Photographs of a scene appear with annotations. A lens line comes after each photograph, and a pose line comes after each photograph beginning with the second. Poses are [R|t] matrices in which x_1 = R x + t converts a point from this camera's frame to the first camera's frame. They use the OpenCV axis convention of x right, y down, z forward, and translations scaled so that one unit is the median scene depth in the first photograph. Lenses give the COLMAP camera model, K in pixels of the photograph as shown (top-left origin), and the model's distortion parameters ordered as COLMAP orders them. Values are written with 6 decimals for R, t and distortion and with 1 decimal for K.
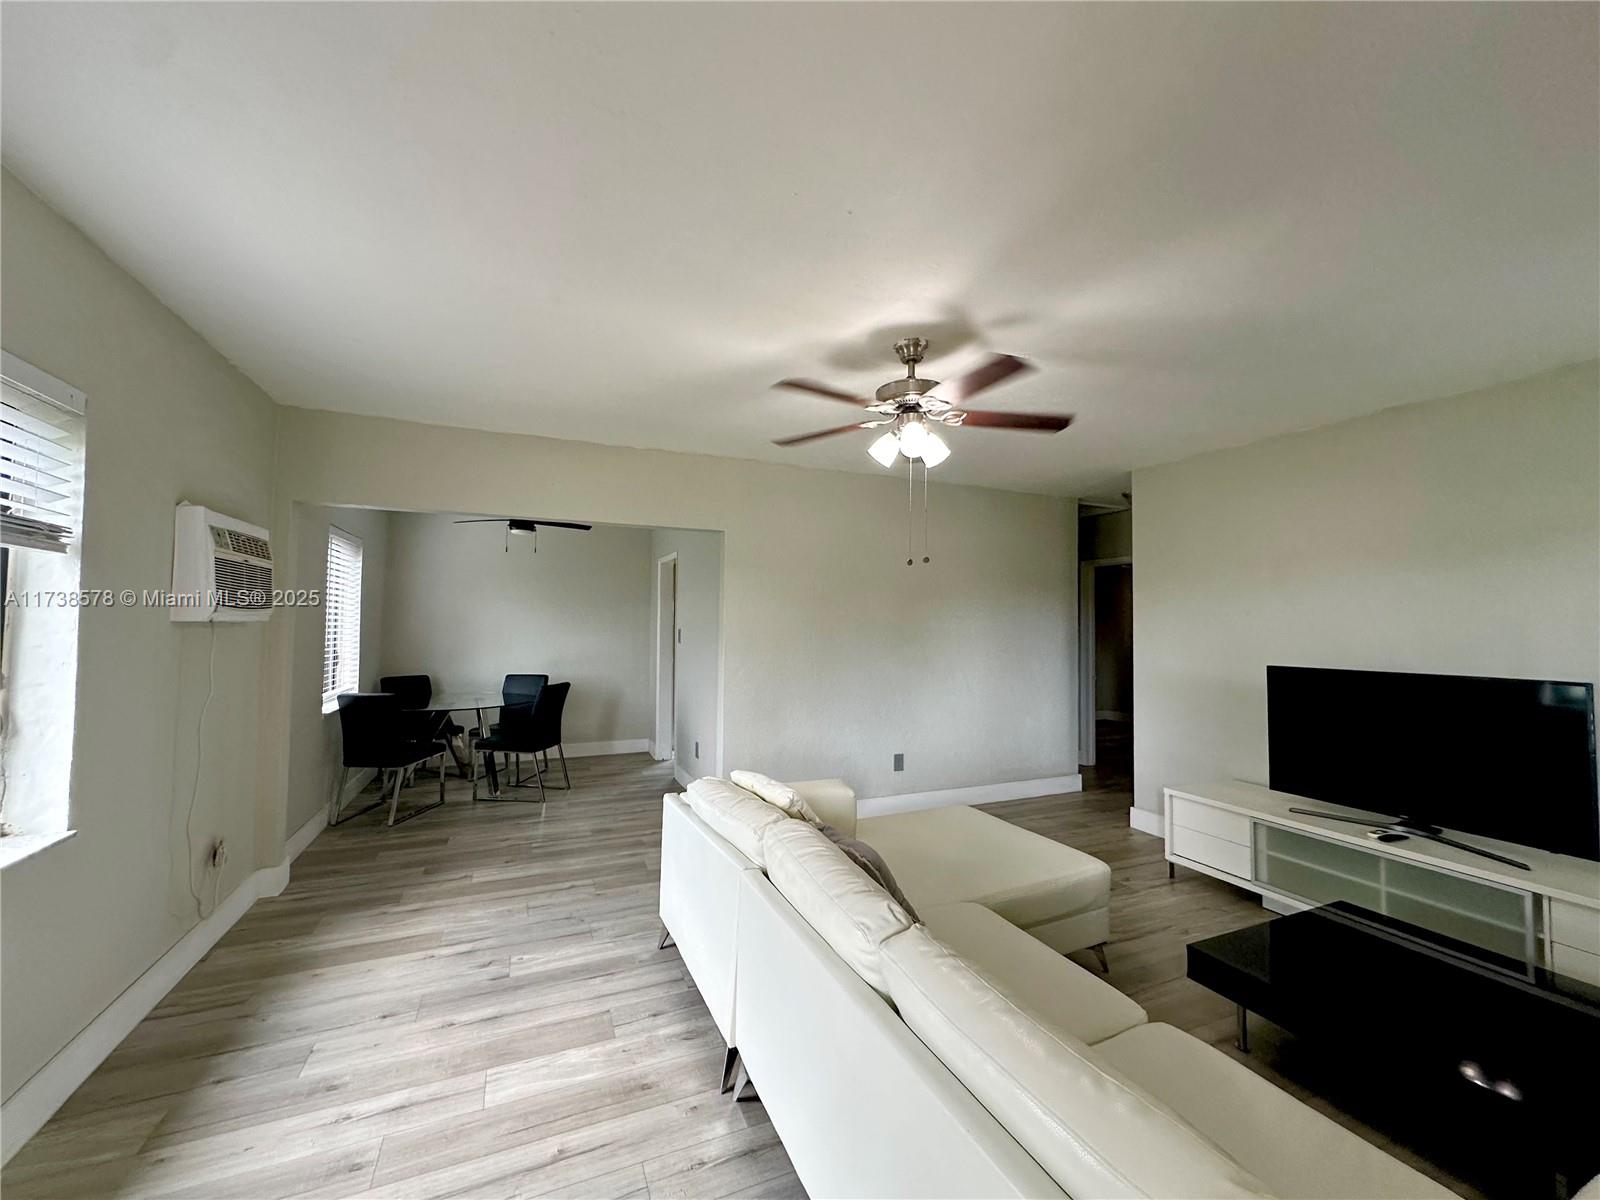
lens RADIAL K [[639.1, 0, 798.3], [0, 639.1, 597.7], [0, 0, 1]] dist [-0.006781, 0.001585]
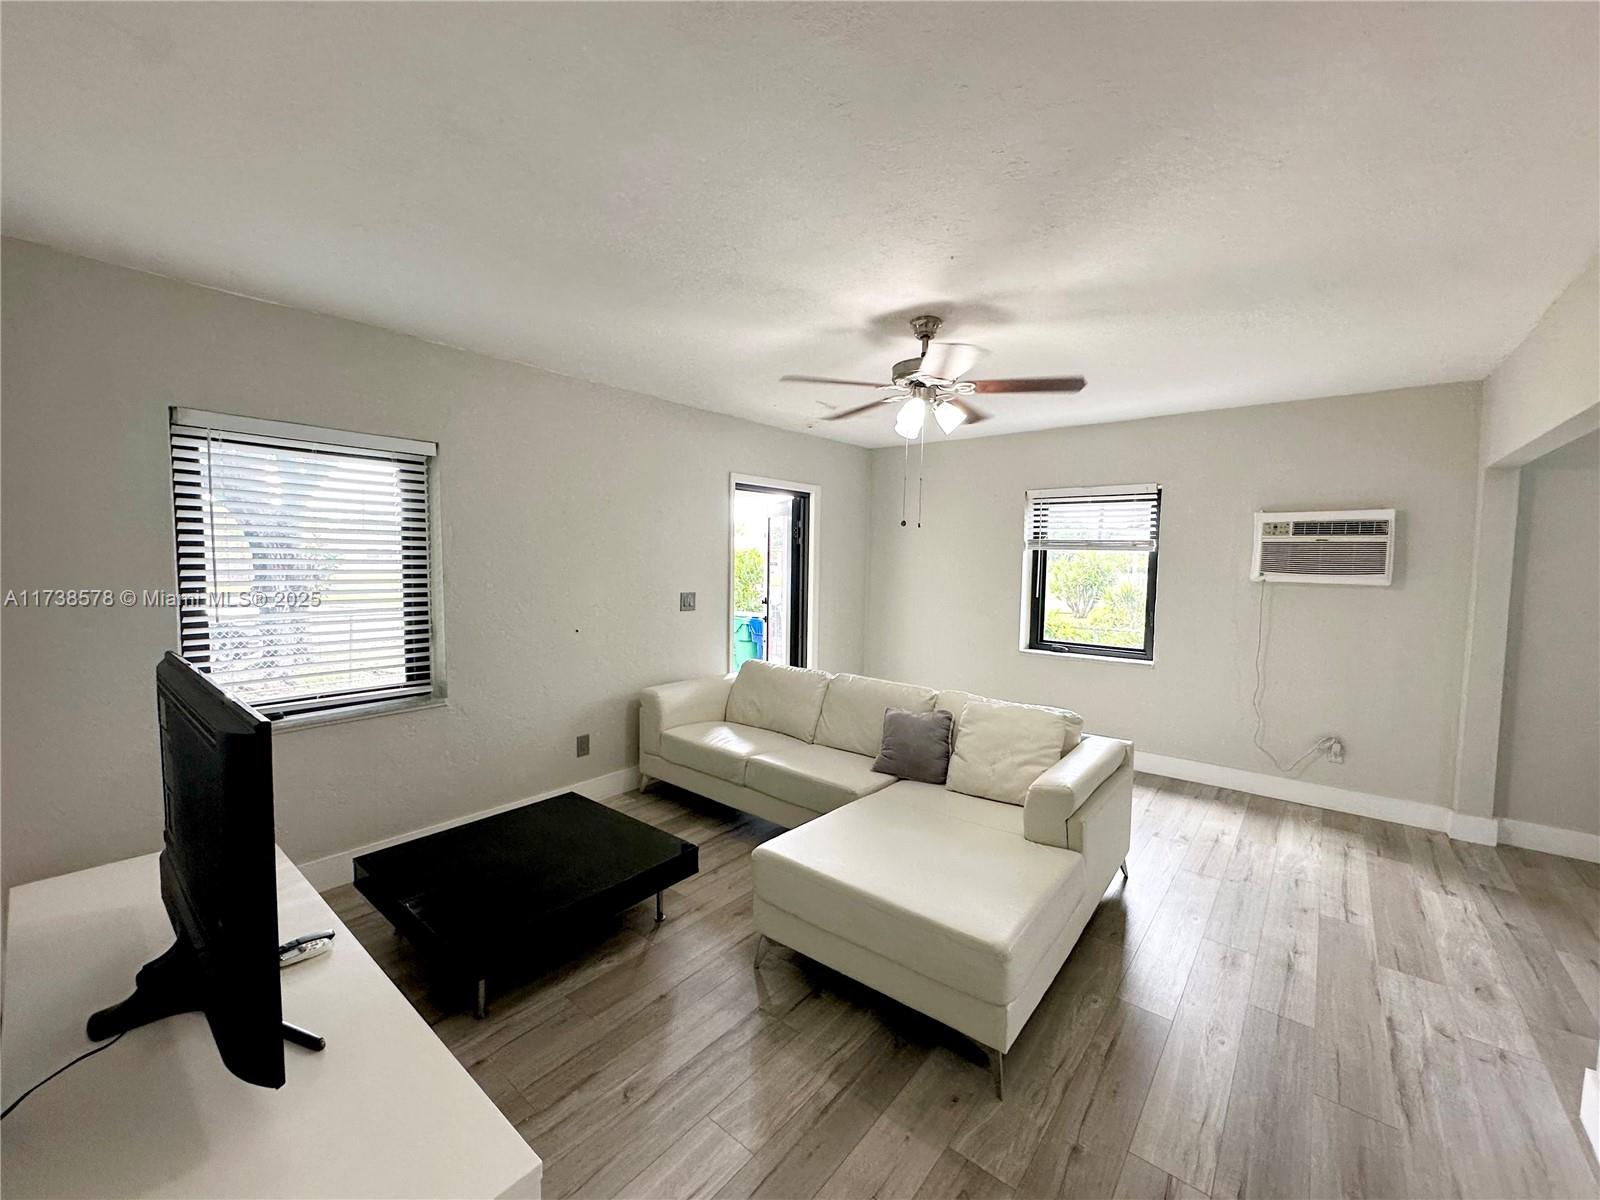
lens RADIAL K [[639.1, 0, 797.0], [0, 639.1, 600.3], [0, 0, 1]] dist [-0.006781, 0.001585]
pose [[-0.891365, -0.011677, -0.453136, 0.634124], [-0.027929, 0.999184, 0.029190, 0.074823], [0.452425, 0.038674, -0.890963, 1.449578]]
